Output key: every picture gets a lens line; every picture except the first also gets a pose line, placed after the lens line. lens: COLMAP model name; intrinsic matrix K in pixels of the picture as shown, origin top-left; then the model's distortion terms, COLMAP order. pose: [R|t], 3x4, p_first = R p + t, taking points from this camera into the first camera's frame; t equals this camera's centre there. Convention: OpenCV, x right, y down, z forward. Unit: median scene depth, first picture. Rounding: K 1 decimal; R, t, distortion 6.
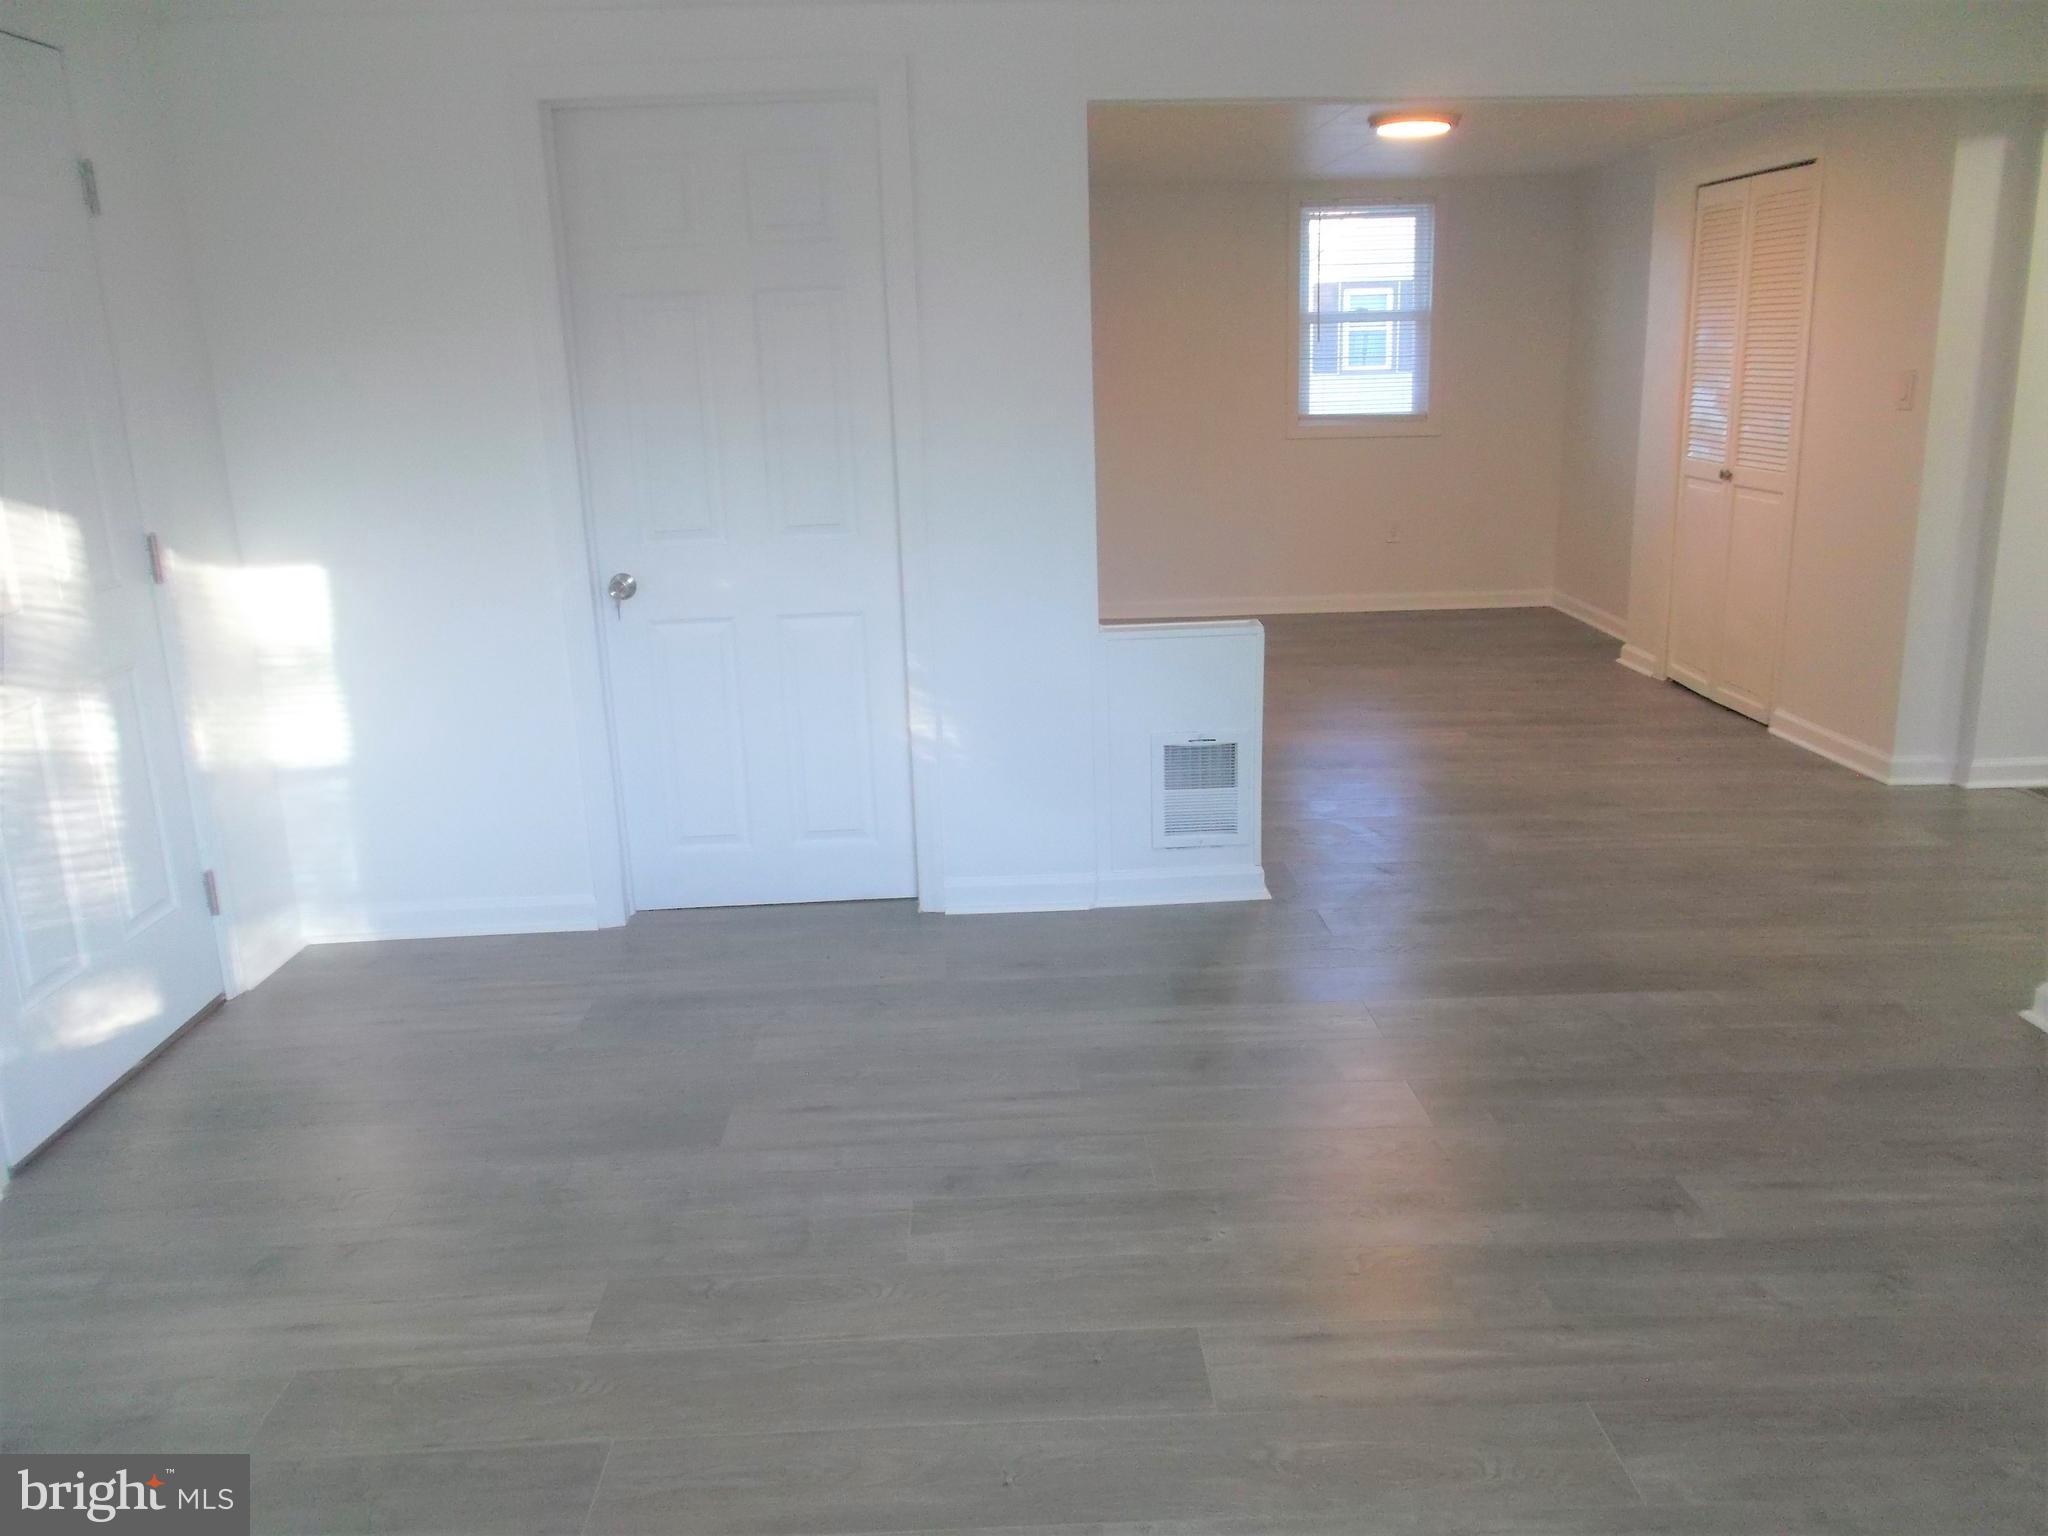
lens RADIAL K [[1619.1, 0, 1025.7], [0, 1619.1, 750.5], [0, 0, 1]] dist [0.009915, 0.004156]
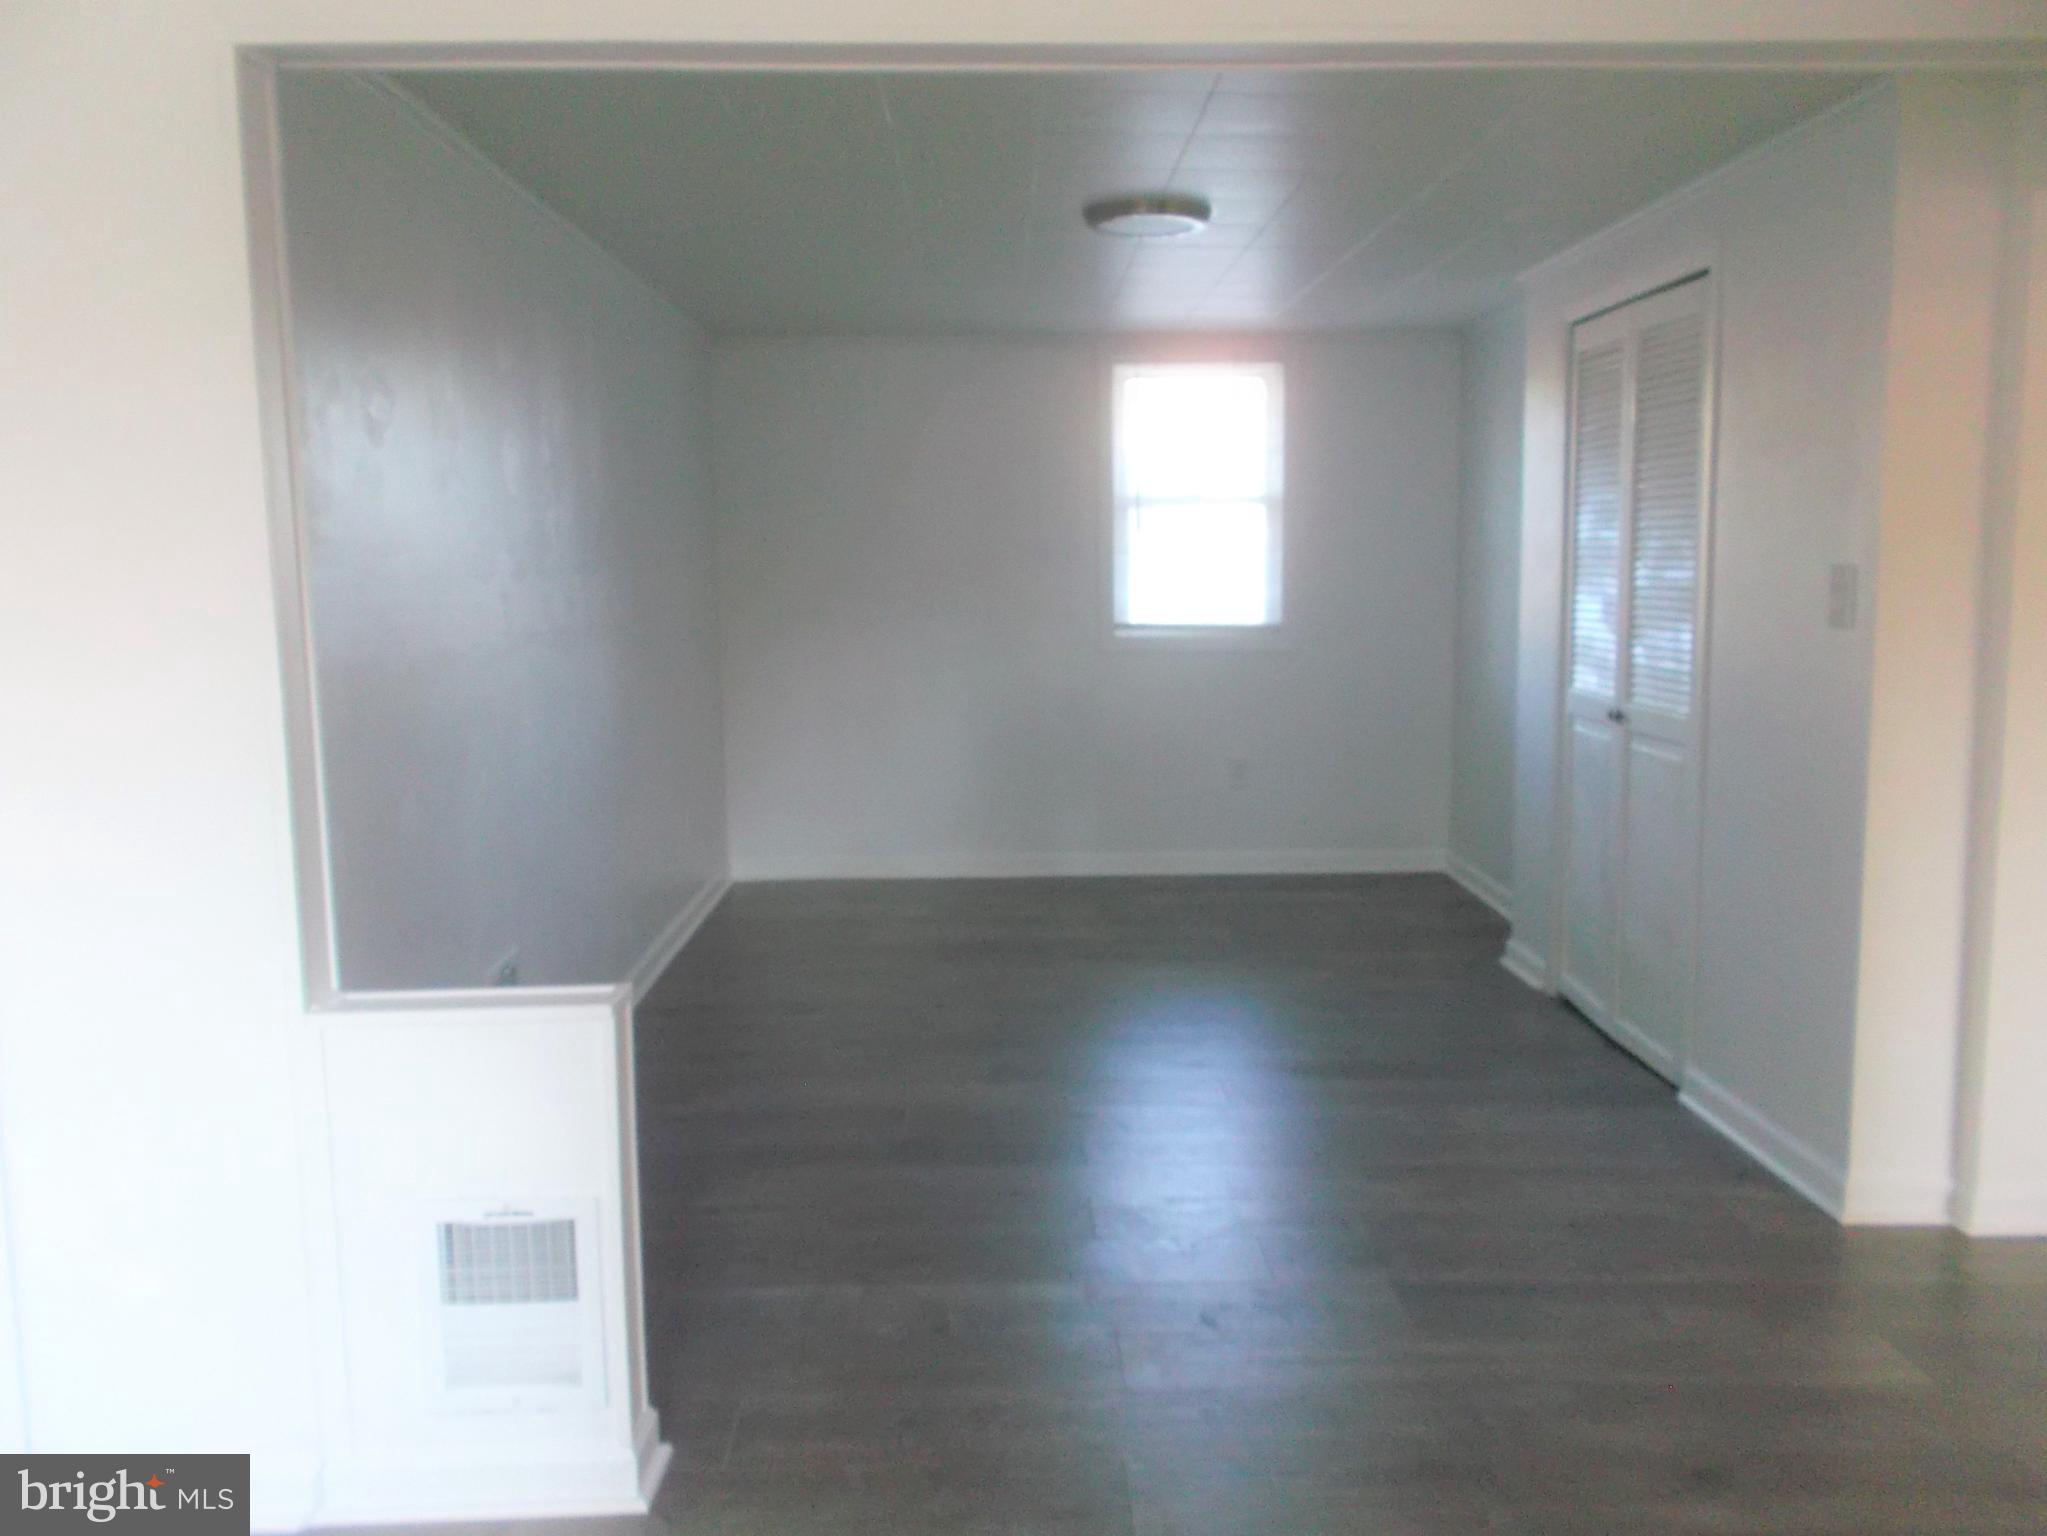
lens RADIAL K [[1618.4, 0, 1025.2], [0, 1618.4, 750.5], [0, 0, 1]] dist [0.009915, 0.004156]
pose [[0.999371, 0.011309, -0.033605, 0.200859], [-0.015340, 0.992382, -0.122236, -0.065265], [0.031966, 0.122675, 0.991932, 0.301021]]
